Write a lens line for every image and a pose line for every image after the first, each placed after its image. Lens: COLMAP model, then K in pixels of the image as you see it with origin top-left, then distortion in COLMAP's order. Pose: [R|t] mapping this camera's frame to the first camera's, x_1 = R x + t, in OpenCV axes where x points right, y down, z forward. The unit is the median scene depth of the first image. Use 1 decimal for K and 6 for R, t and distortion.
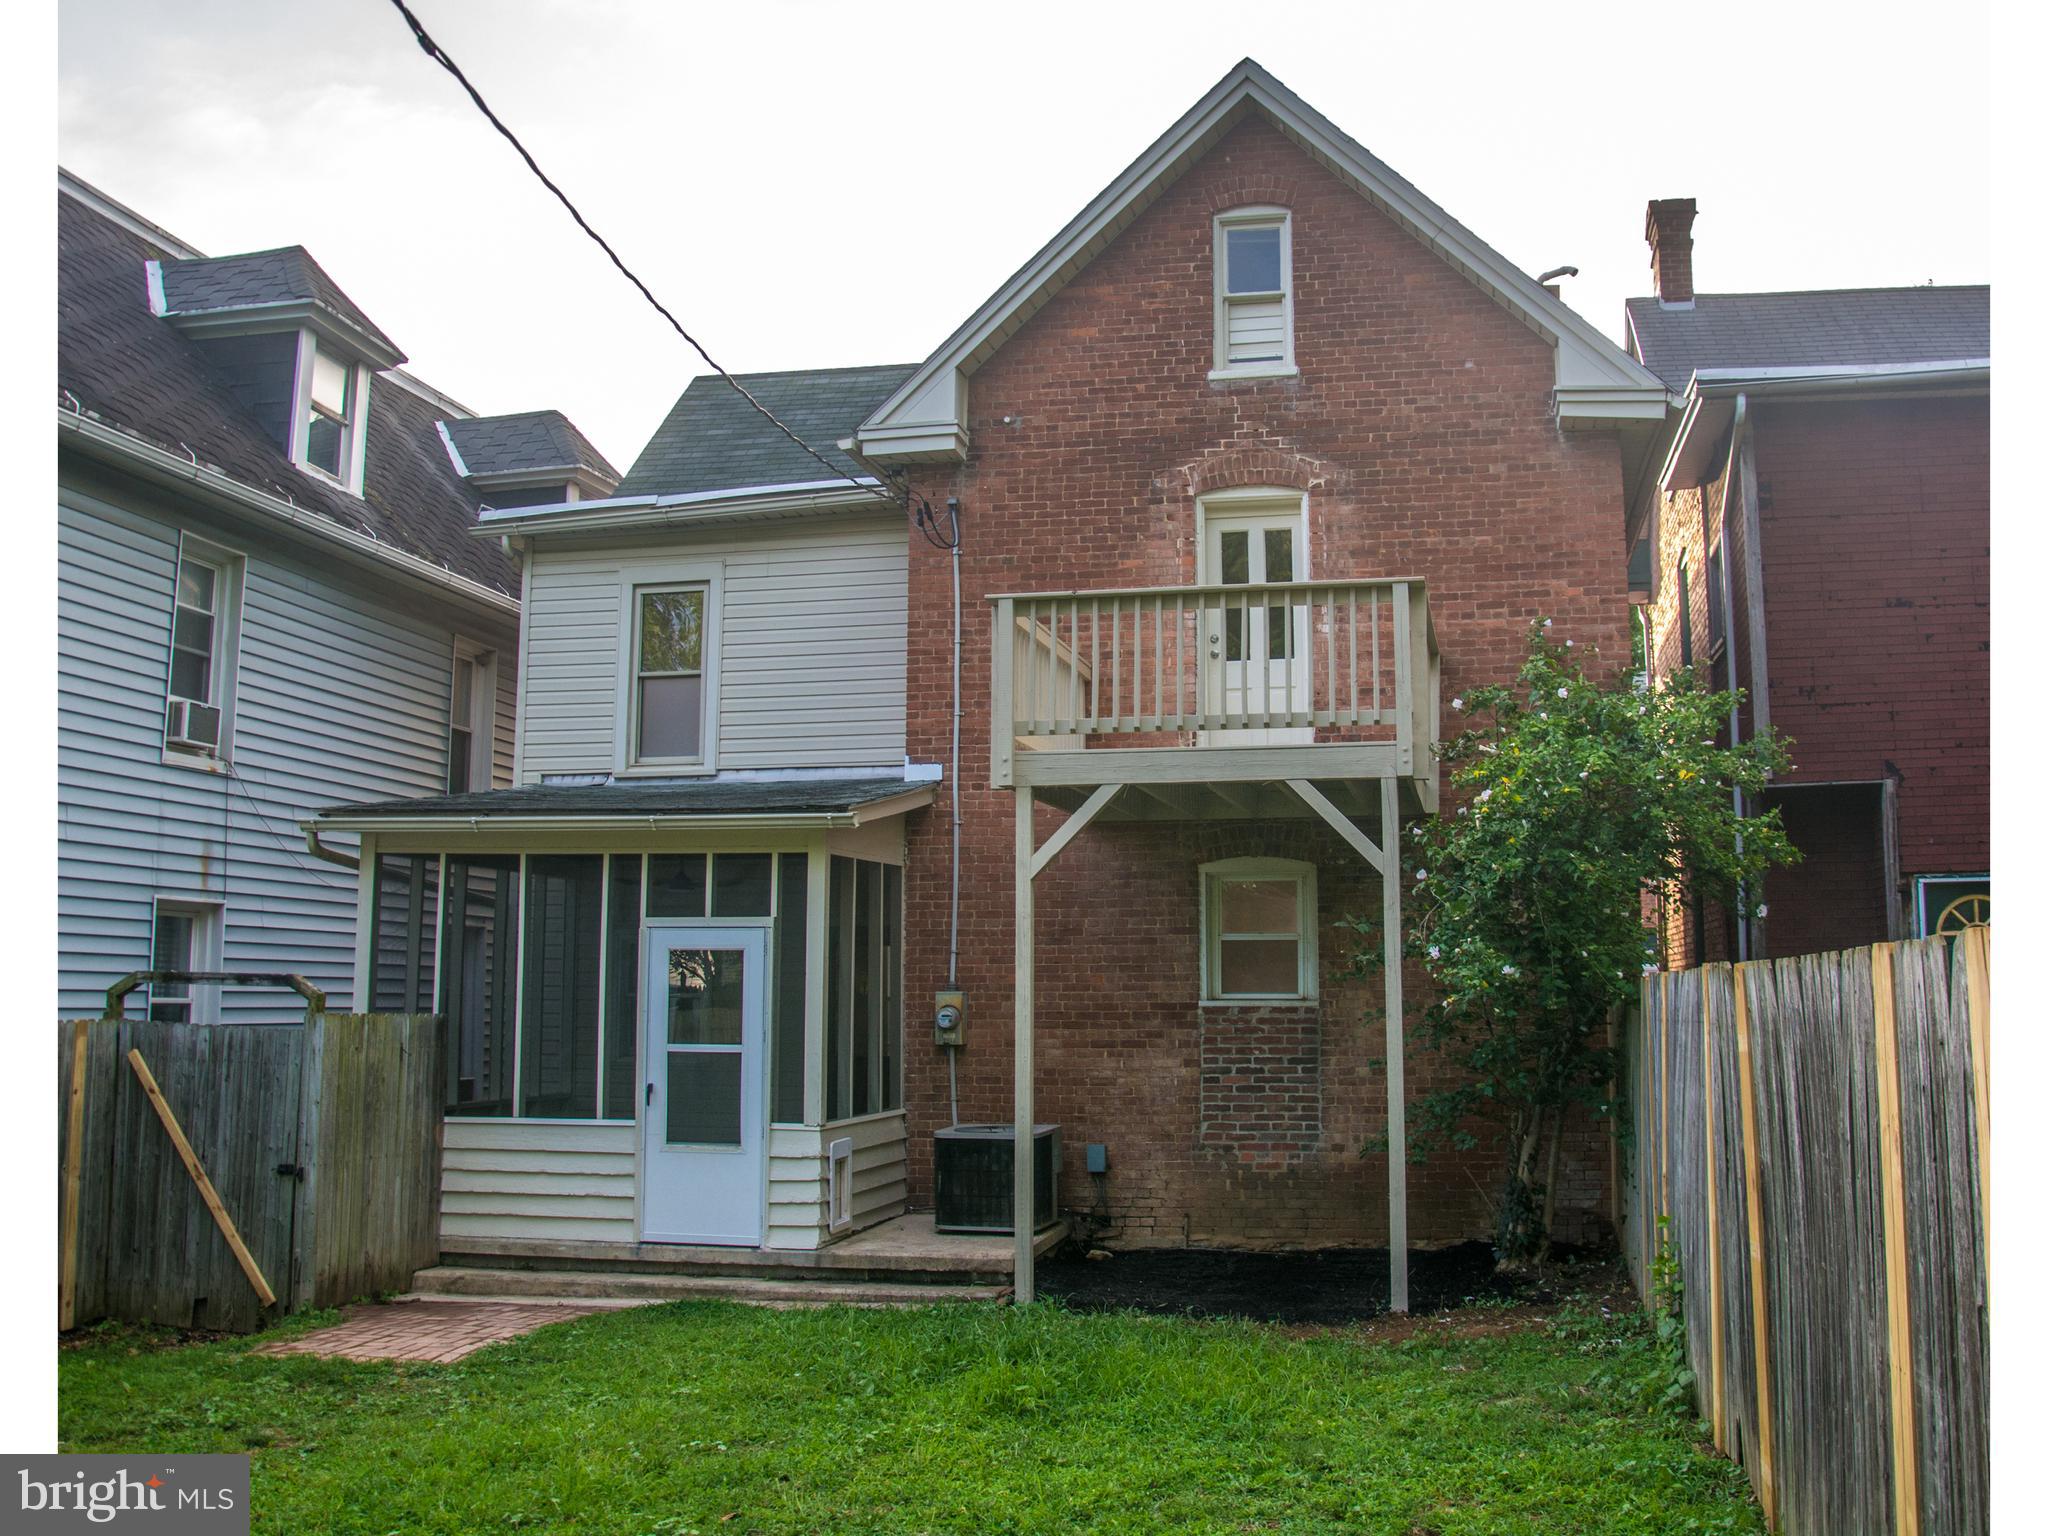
lens RADIAL K [[2000.9, 0, 1027.0], [0, 2000.9, 685.3], [0, 0, 1]] dist [-0.161937, 0.172617]
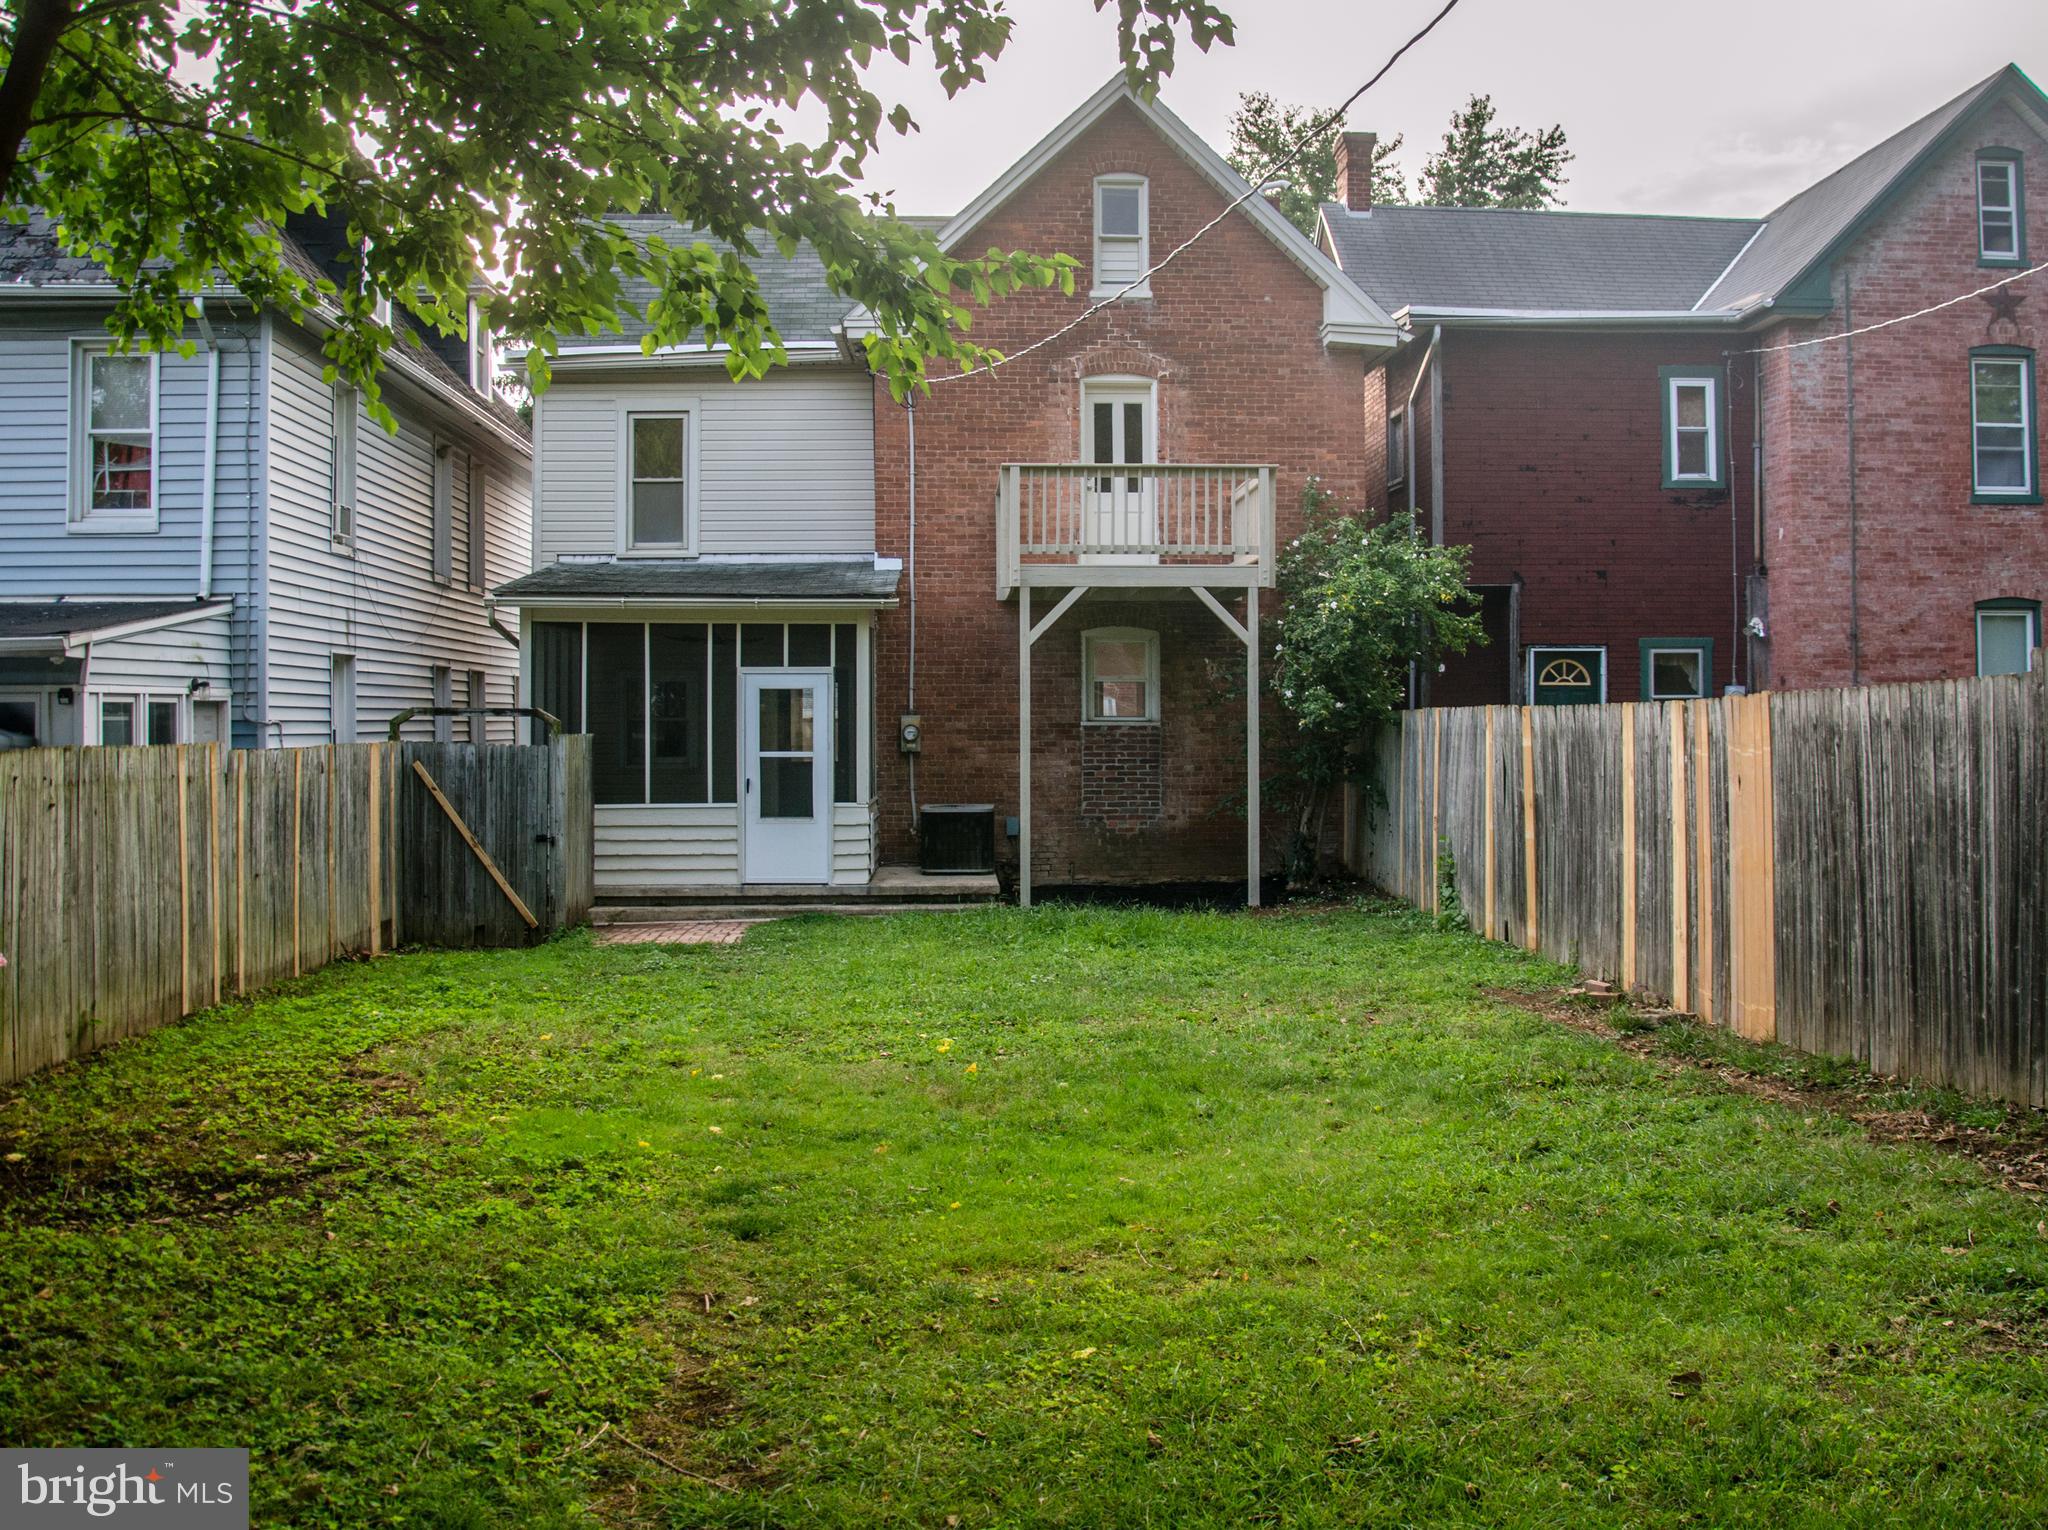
lens RADIAL K [[2000.9, 0, 1027.0], [0, 2000.9, 682.3], [0, 0, 1]] dist [-0.161937, 0.172617]
pose [[0.971552, 0.002632, 0.236811, -0.335961], [-0.035096, 0.990497, 0.132982, -0.076136], [-0.234211, -0.137510, 0.962412, -0.475758]]
